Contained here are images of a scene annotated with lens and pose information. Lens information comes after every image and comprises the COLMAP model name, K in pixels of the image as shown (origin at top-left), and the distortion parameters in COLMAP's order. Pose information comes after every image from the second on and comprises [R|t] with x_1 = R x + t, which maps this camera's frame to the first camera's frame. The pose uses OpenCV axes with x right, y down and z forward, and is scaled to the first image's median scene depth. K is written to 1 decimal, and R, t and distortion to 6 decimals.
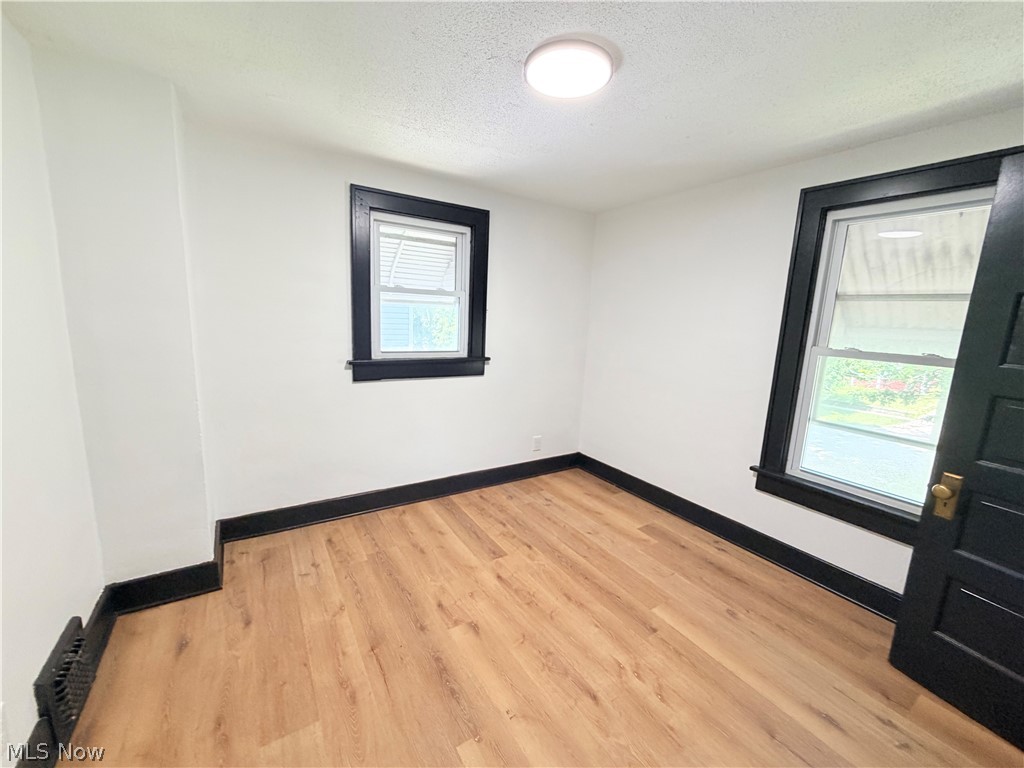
lens RADIAL K [[409.7, 0, 509.8], [0, 409.7, 384.5], [0, 0, 1]] dist [-0.000201, 0.000122]
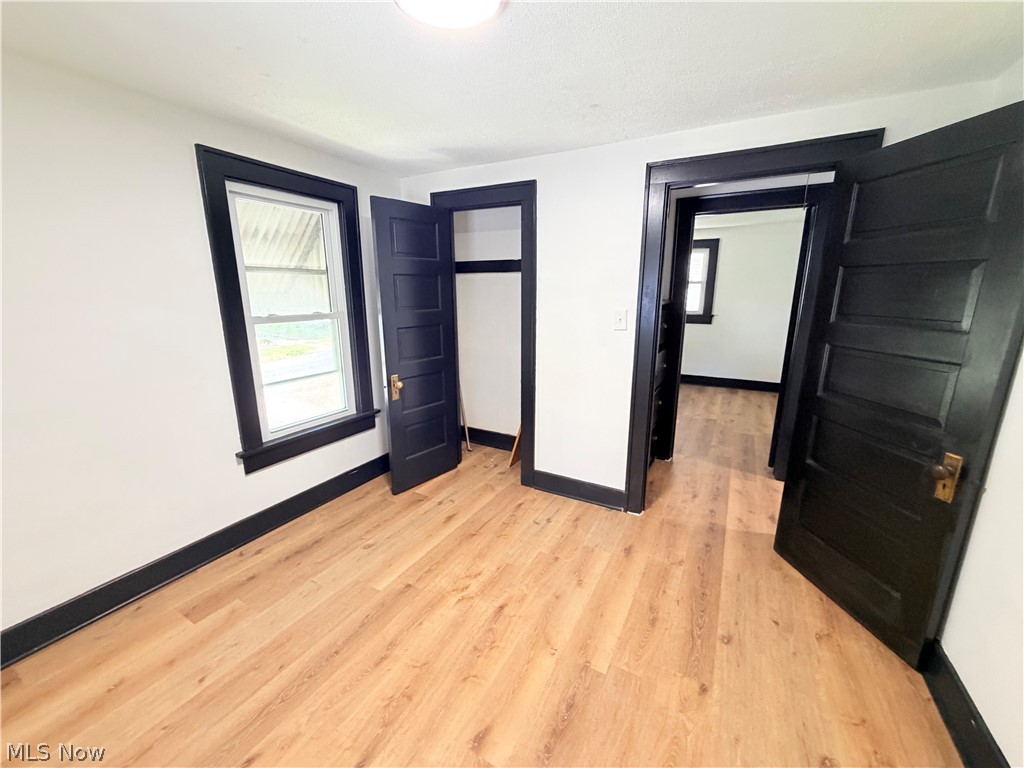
lens RADIAL K [[409.7, 0, 514.8], [0, 409.7, 380.8], [0, 0, 1]] dist [-0.000201, 0.000122]
pose [[-0.480830, -0.227050, 0.846907, -0.535074], [0.134276, 0.935430, 0.327018, -0.207173], [-0.866471, 0.270959, -0.419295, 0.987938]]
